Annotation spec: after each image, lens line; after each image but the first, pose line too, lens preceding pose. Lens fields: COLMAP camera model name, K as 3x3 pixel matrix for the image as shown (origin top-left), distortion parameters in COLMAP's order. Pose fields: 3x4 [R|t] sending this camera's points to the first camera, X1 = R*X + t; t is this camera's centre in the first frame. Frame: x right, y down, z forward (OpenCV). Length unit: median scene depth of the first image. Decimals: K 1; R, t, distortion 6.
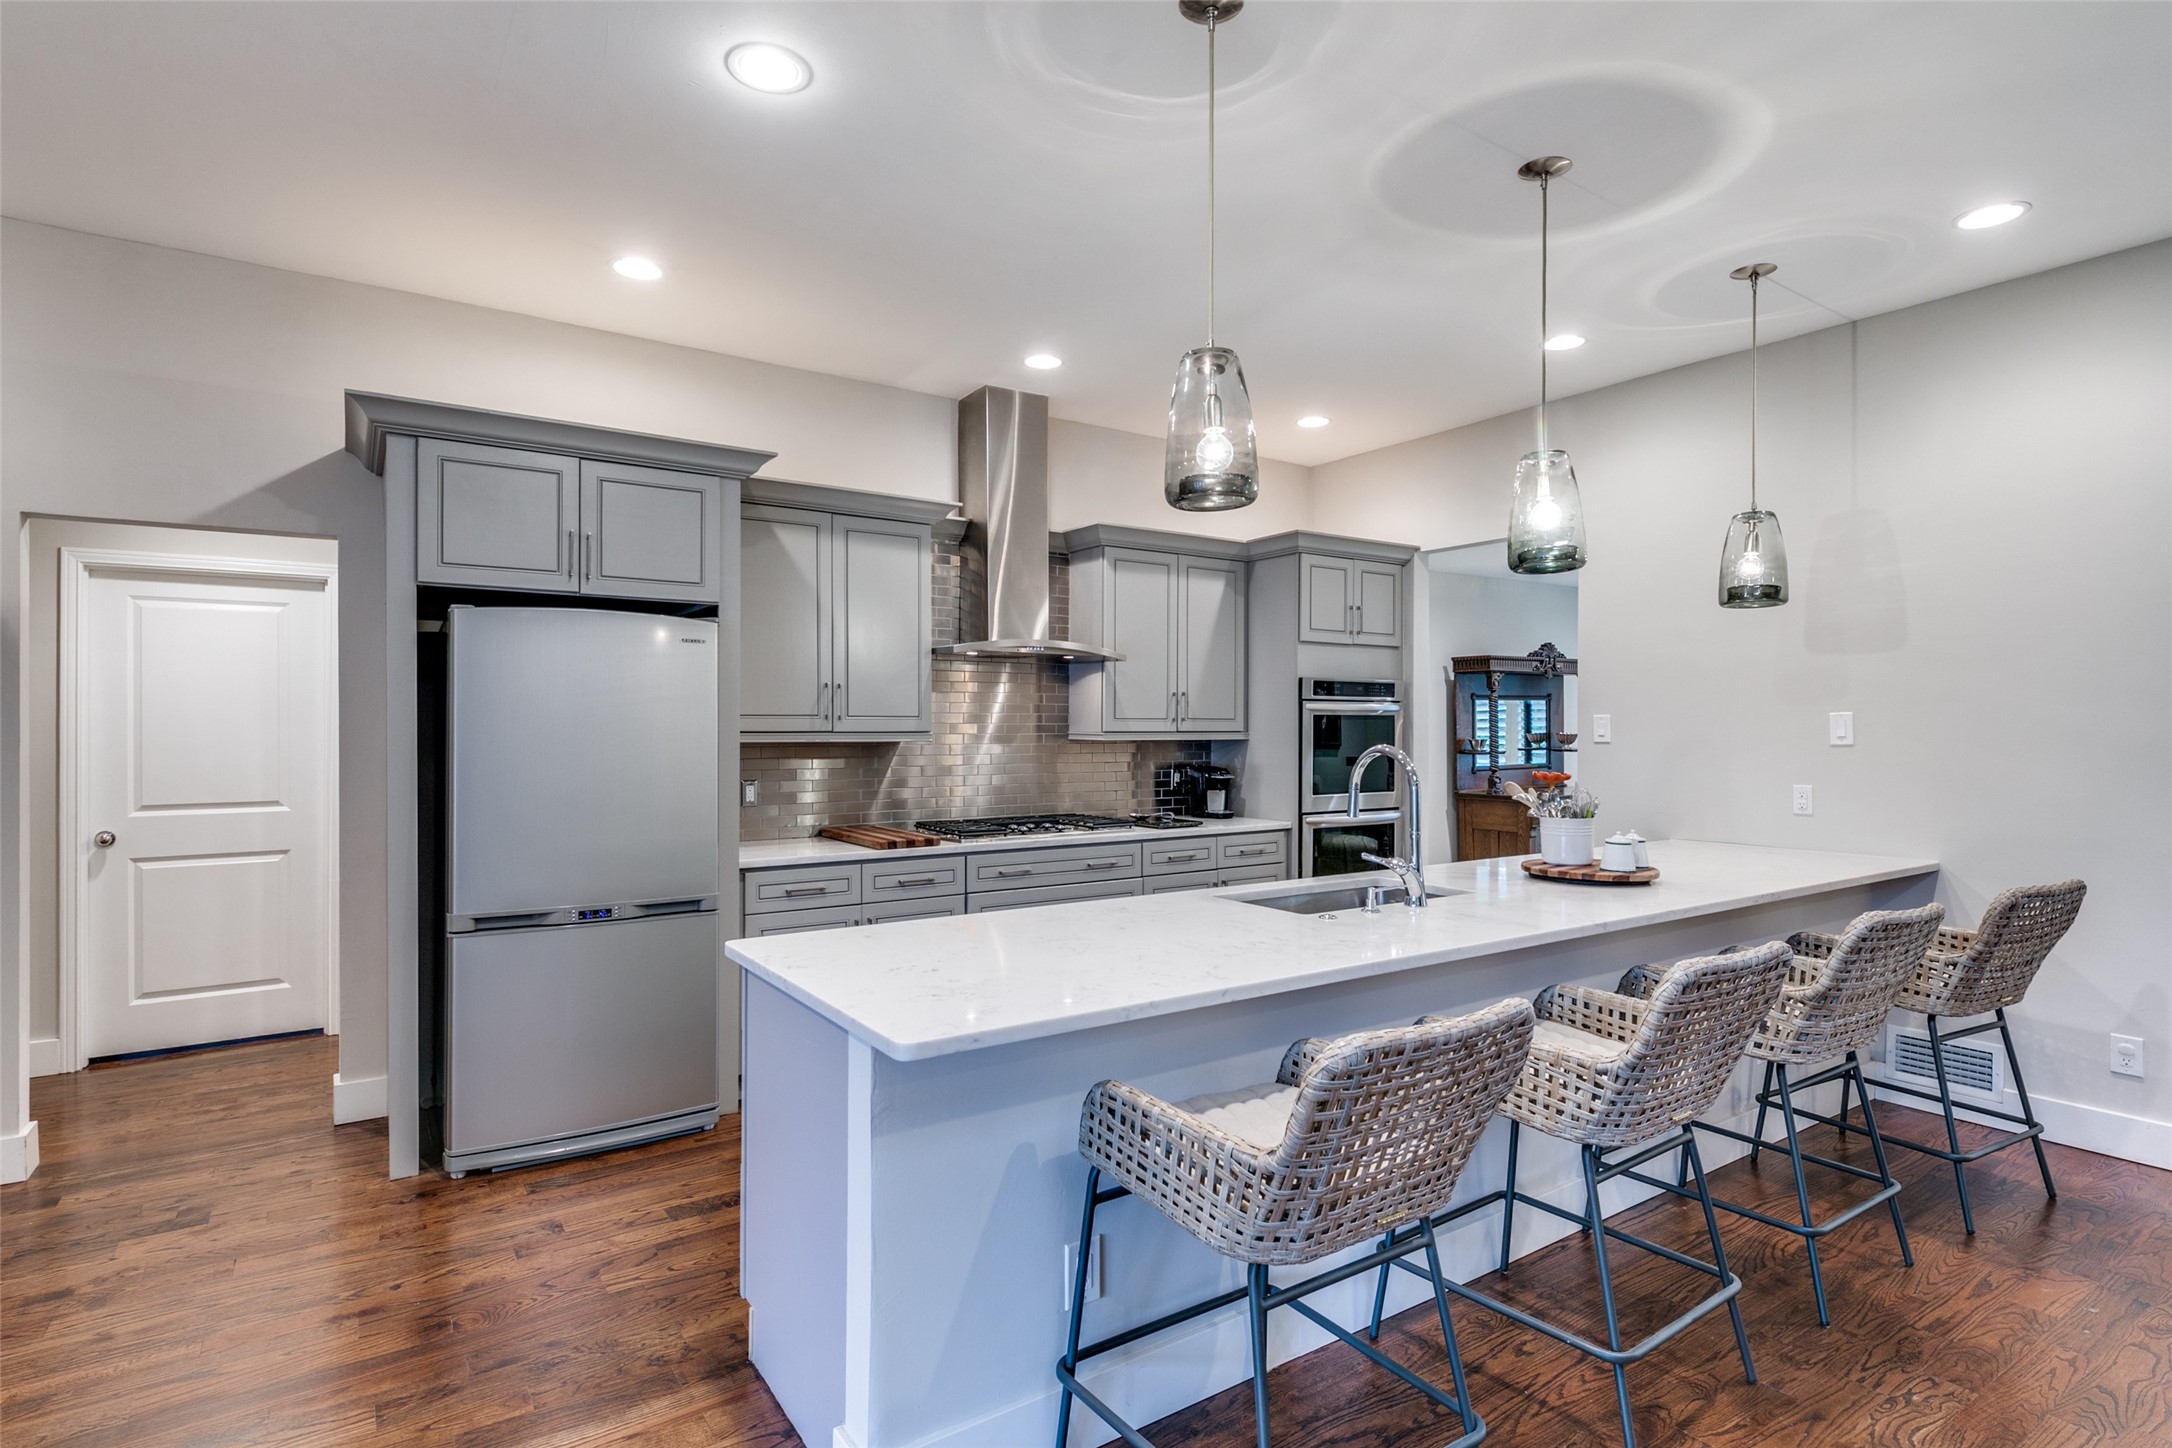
lens RADIAL K [[1085.8, 0, 1076.0], [0, 1085.8, 726.6], [0, 0, 1]] dist [0.004170, -0.002537]
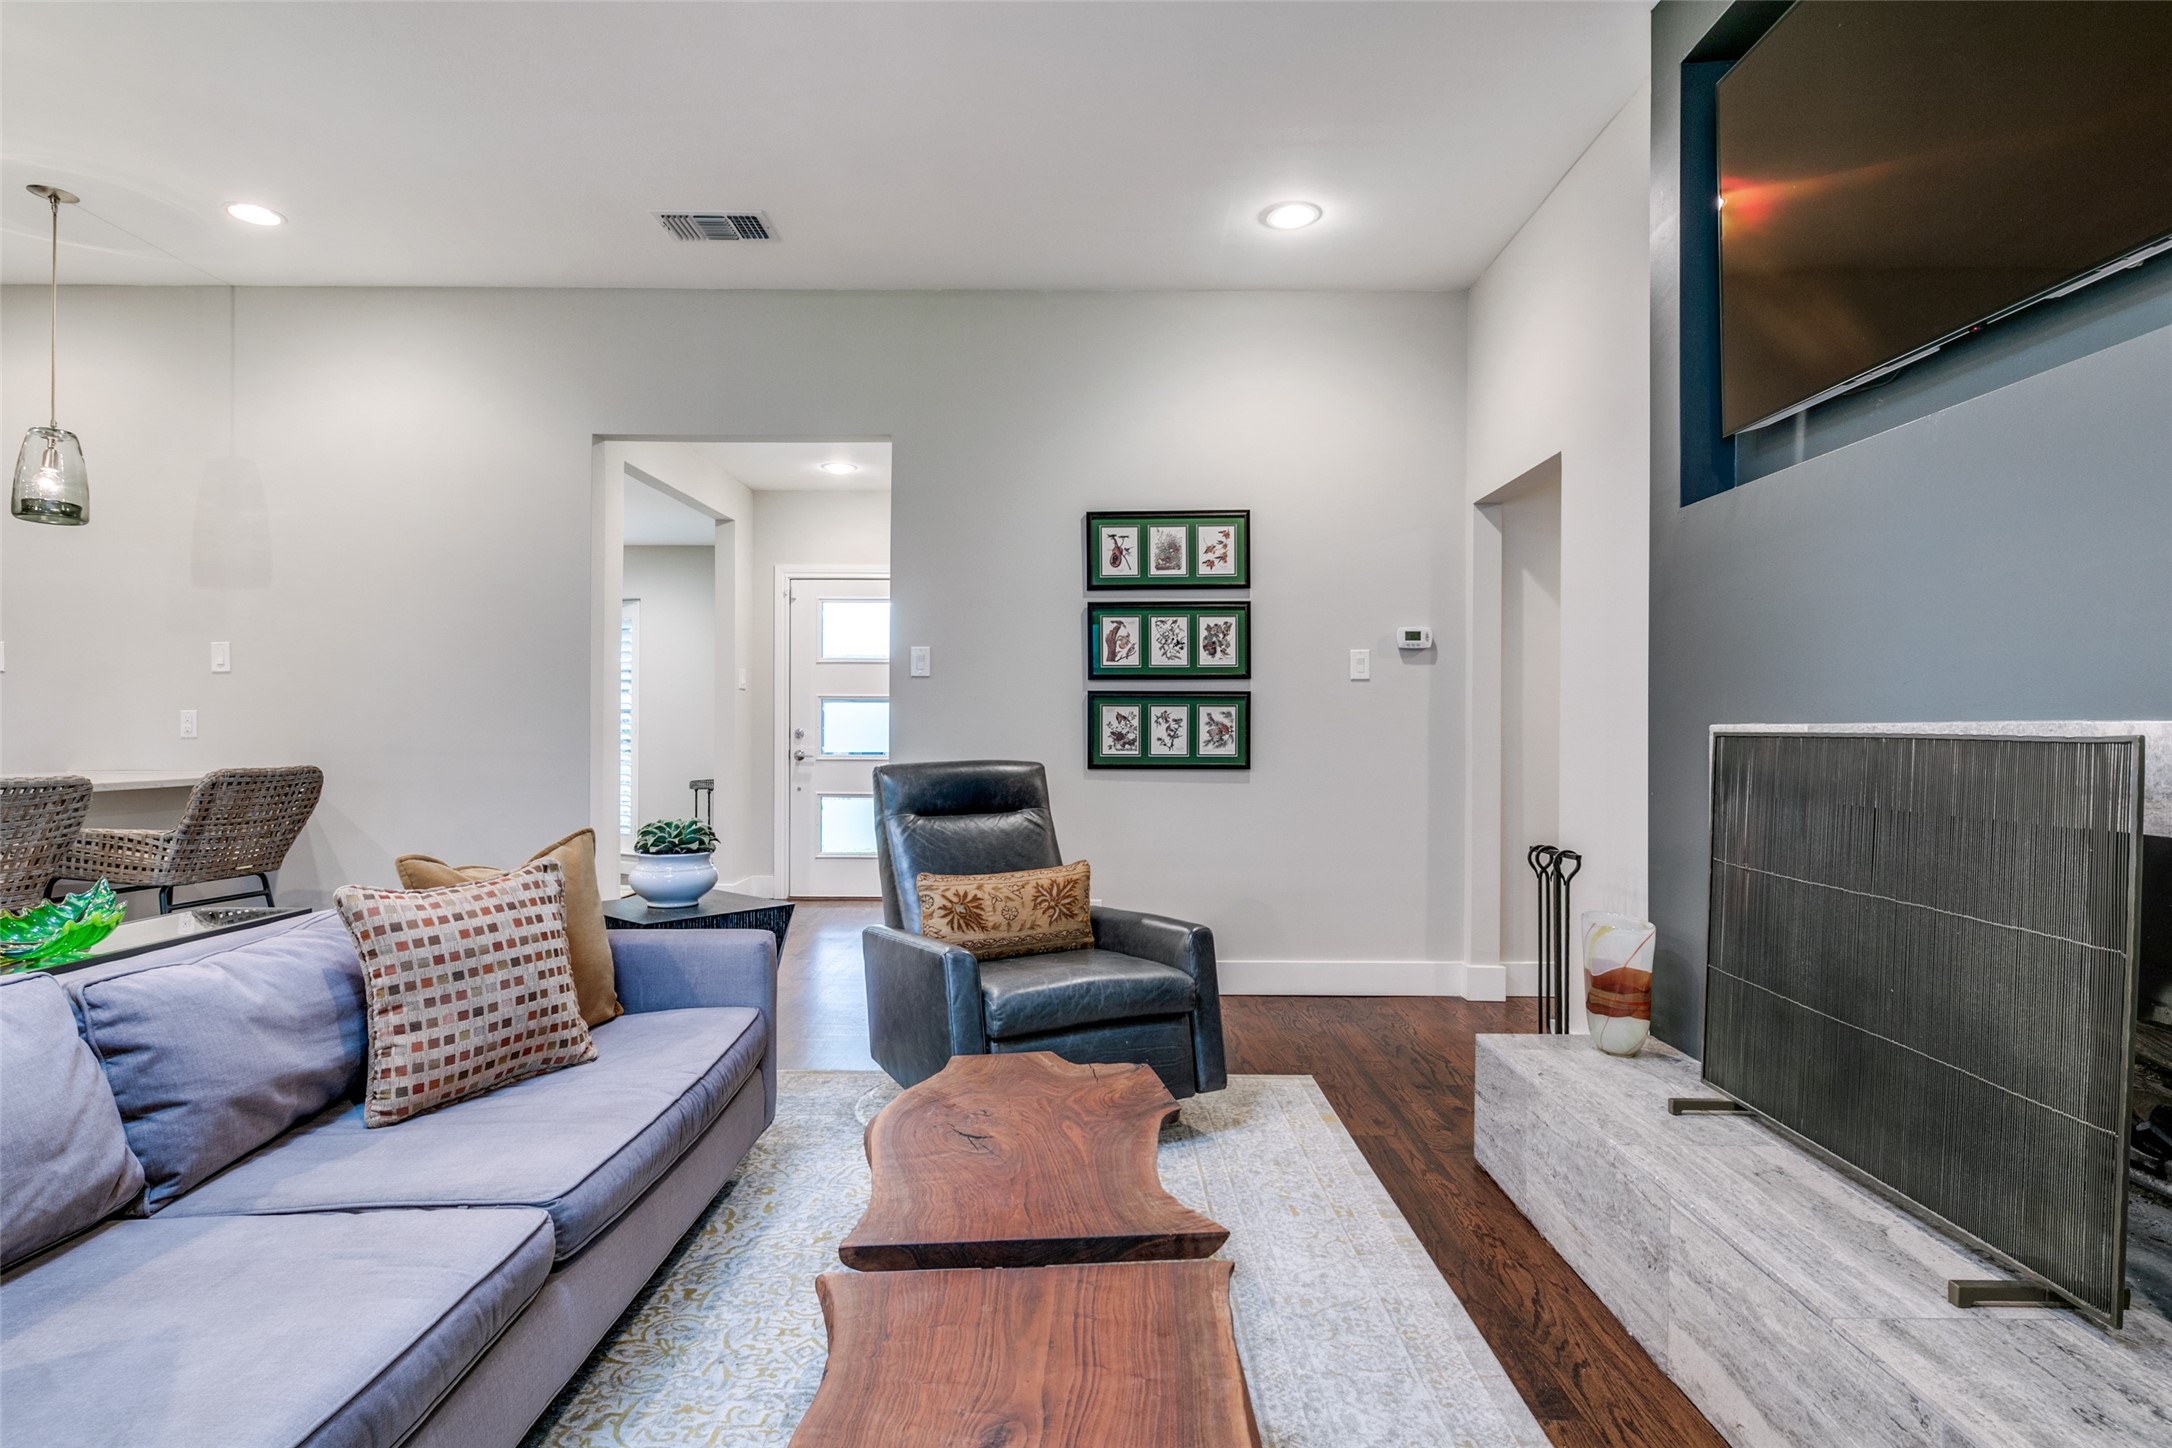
lens RADIAL K [[1085.8, 0, 1097.9], [0, 1085.8, 735.7], [0, 0, 1]] dist [0.004170, -0.002537]
pose [[0.558534, -0.002086, 0.829479, 0.289319], [-0.004098, 0.999978, 0.005275, 0.071474], [-0.829472, -0.006346, 0.558513, -0.340902]]
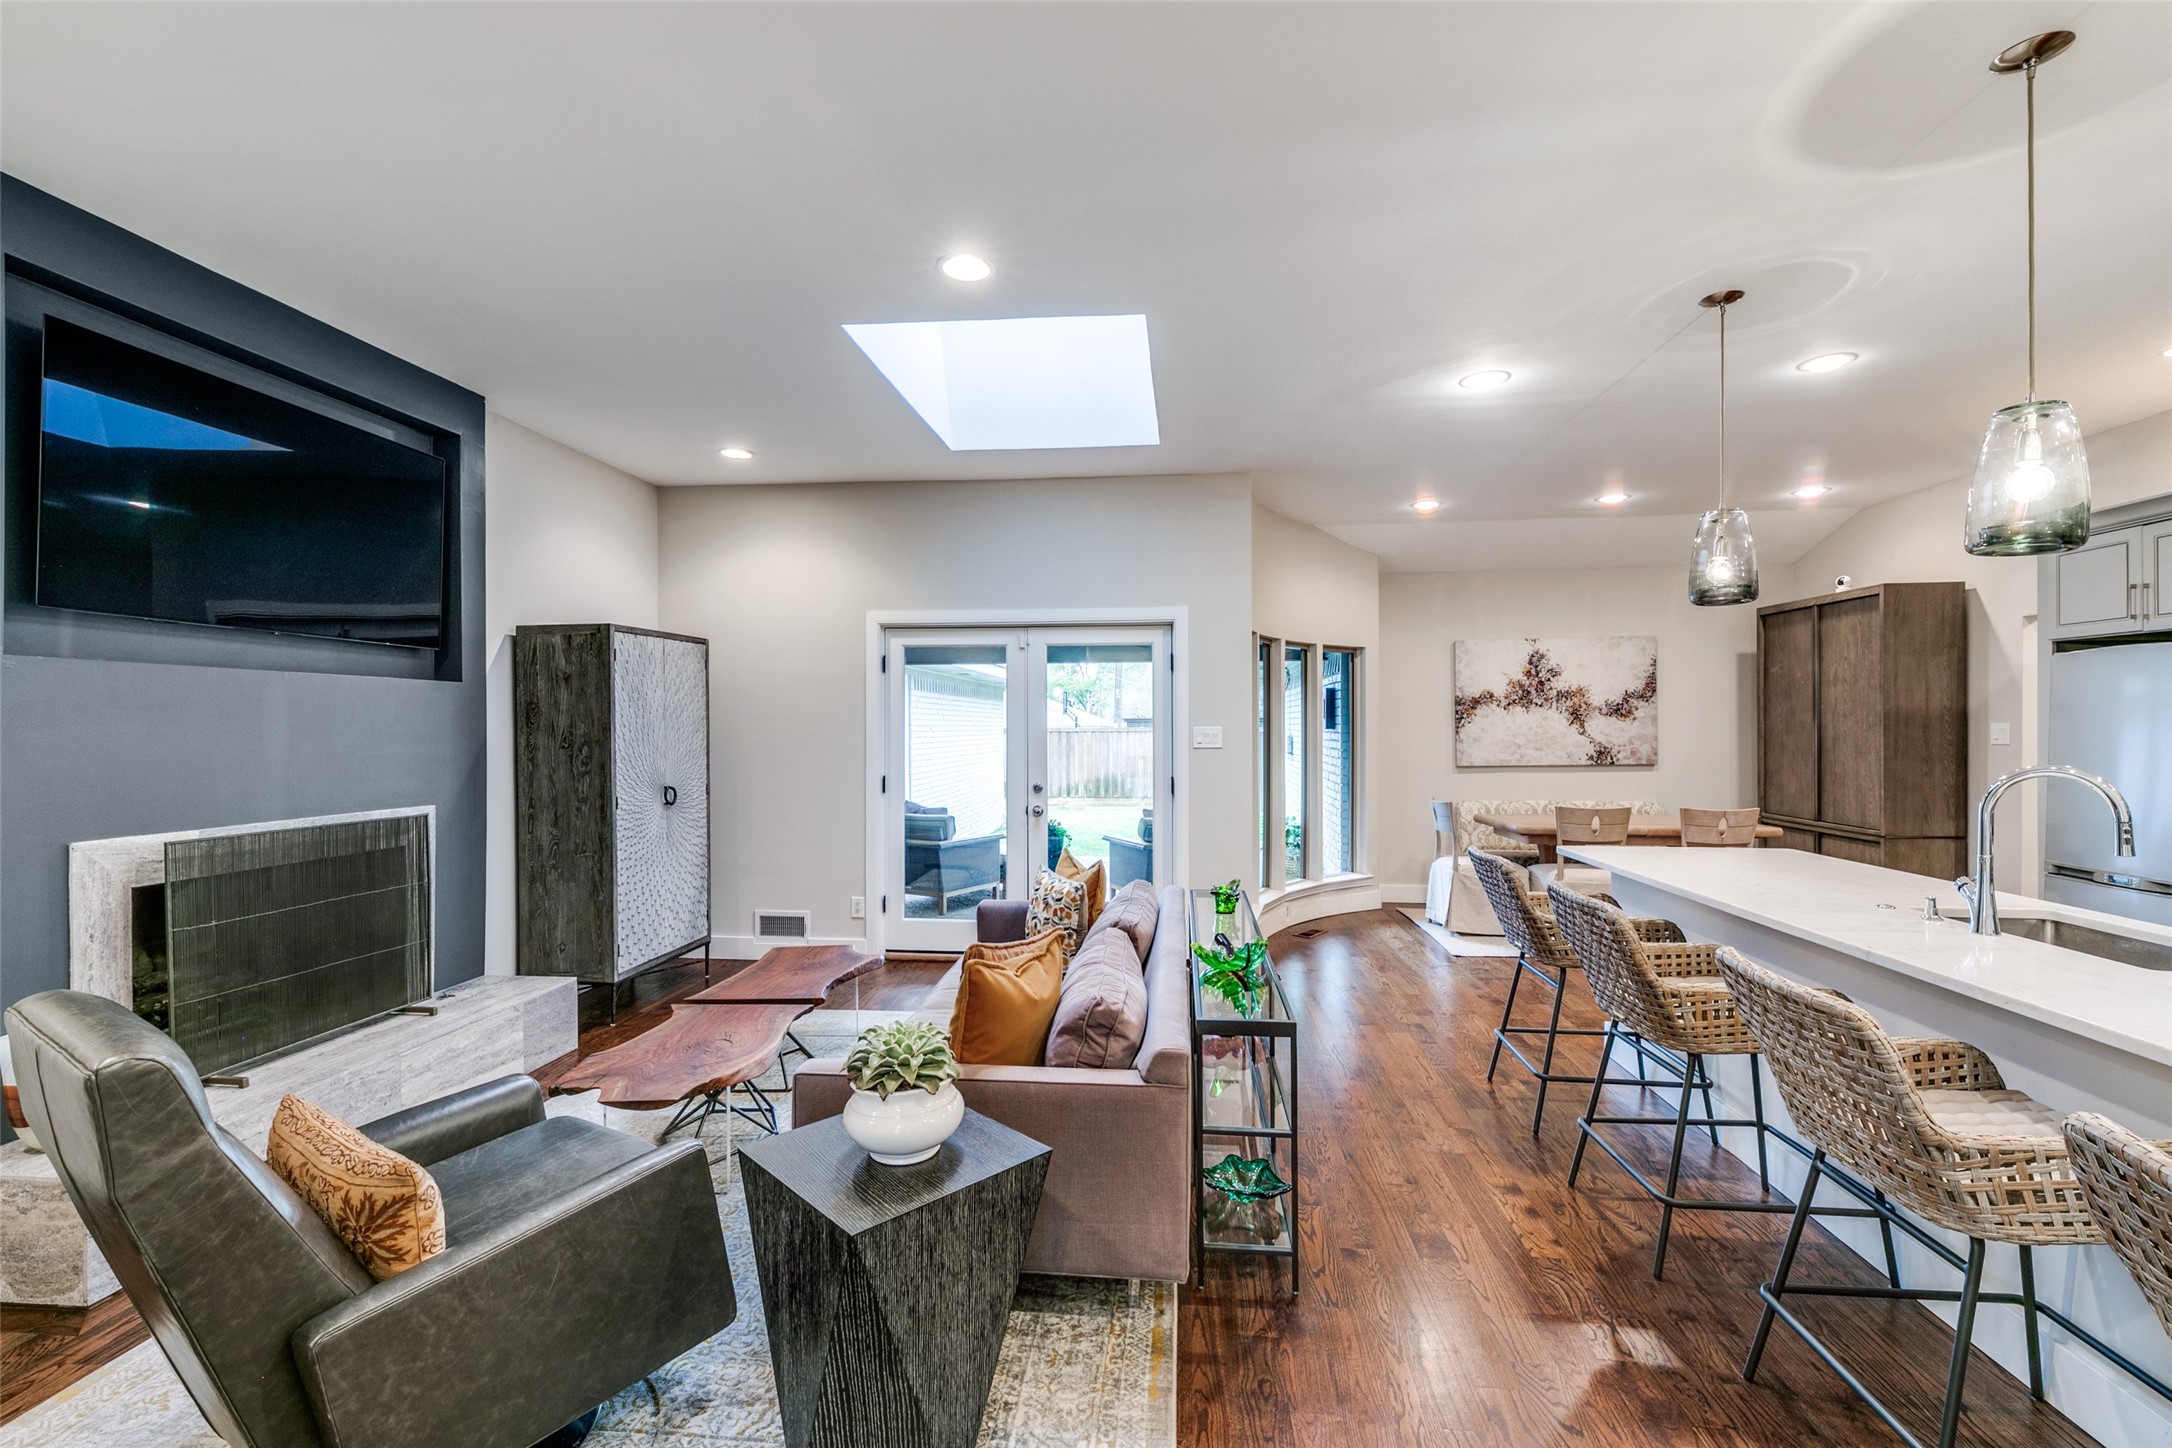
lens RADIAL K [[932.5, 0, 1080.9], [0, 932.5, 728.4], [0, 0, 1]] dist [0.004917, 0.000305]
pose [[-0.643028, 0.003091, -0.765836, 1.031340], [0.002454, 0.999995, 0.001975, -0.012058], [0.765839, -0.000609, -0.643033, 0.660268]]
